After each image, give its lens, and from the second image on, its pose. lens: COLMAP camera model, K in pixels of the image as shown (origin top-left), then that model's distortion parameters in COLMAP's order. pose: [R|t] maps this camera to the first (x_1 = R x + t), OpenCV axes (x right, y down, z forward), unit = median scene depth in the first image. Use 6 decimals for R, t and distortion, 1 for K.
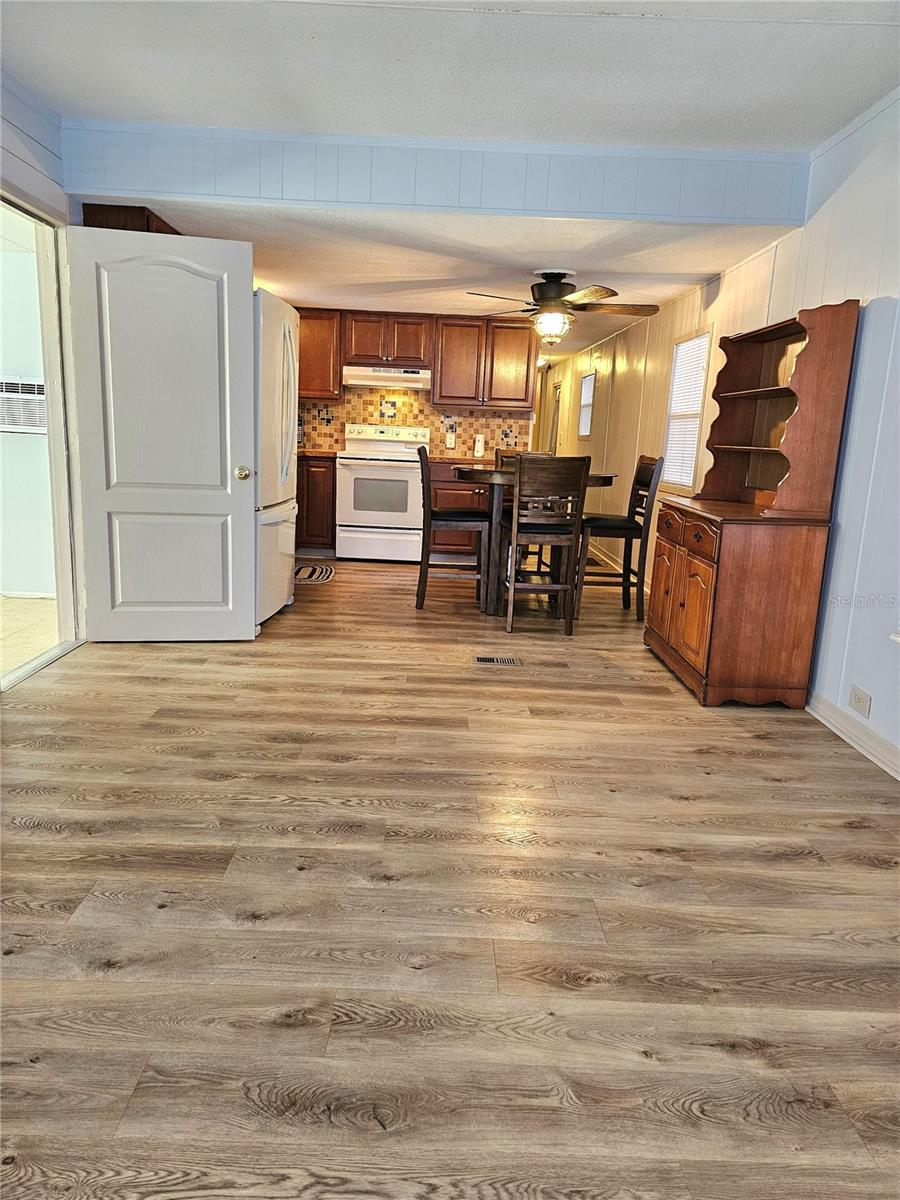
lens RADIAL K [[788.6, 0, 442.8], [0, 788.6, 580.3], [0, 0, 1]] dist [0.077876, -0.064029]
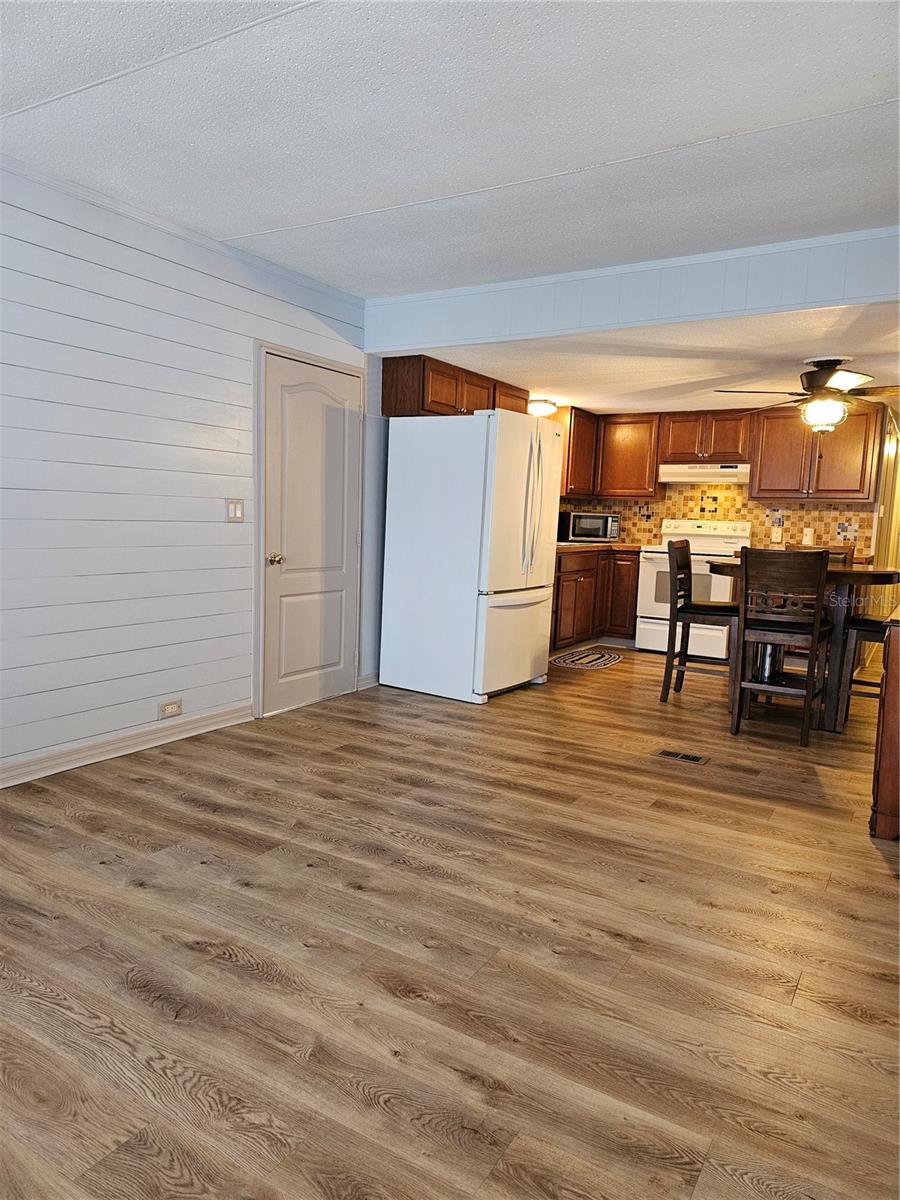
lens RADIAL K [[788.6, 0, 442.8], [0, 788.6, 580.3], [0, 0, 1]] dist [0.077876, -0.064029]
pose [[0.853231, 0.028974, -0.520728, 0.349225], [-0.091330, 0.991328, -0.094490, 0.007029], [0.513474, 0.128180, 0.848478, -0.012472]]
